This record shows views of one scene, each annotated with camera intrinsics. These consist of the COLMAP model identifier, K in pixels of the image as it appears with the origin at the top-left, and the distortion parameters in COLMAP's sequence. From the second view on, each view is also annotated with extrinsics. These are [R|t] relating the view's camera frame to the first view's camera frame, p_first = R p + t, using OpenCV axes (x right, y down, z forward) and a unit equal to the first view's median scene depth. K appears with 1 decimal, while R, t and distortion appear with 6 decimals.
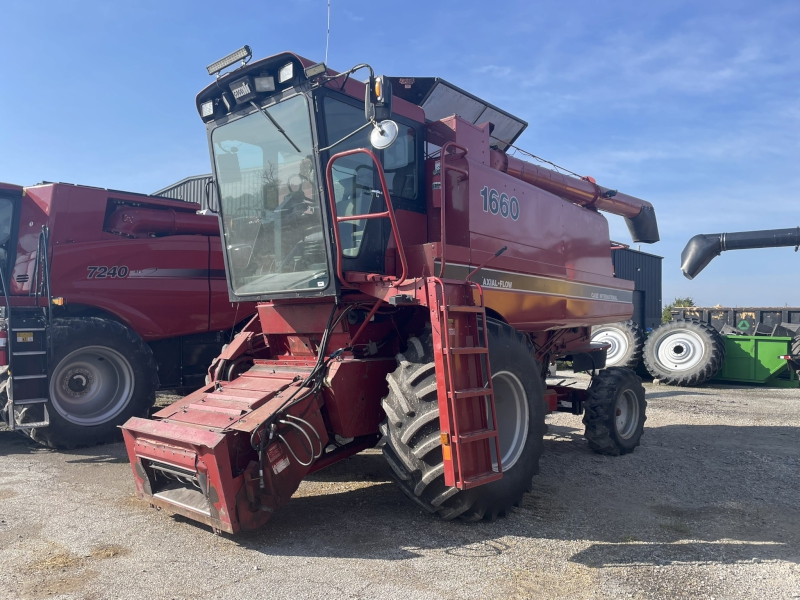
lens RADIAL K [[609.7, 0, 399.9], [0, 609.7, 299.6], [0, 0, 1]] dist [0.003229, -0.005593]
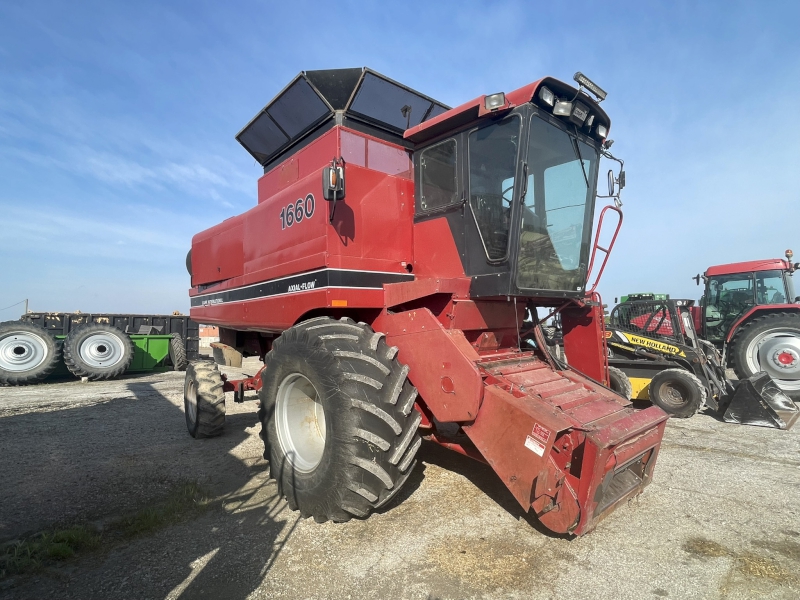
lens RADIAL K [[441.0, 0, 398.3], [0, 441.0, 299.1], [0, 0, 1]] dist [-0.001662, -0.000112]
pose [[0.109515, 0.053933, 0.992521, -0.306608], [-0.027055, 0.998319, -0.051263, 0.015199], [-0.993617, -0.021238, 0.110790, 0.346120]]
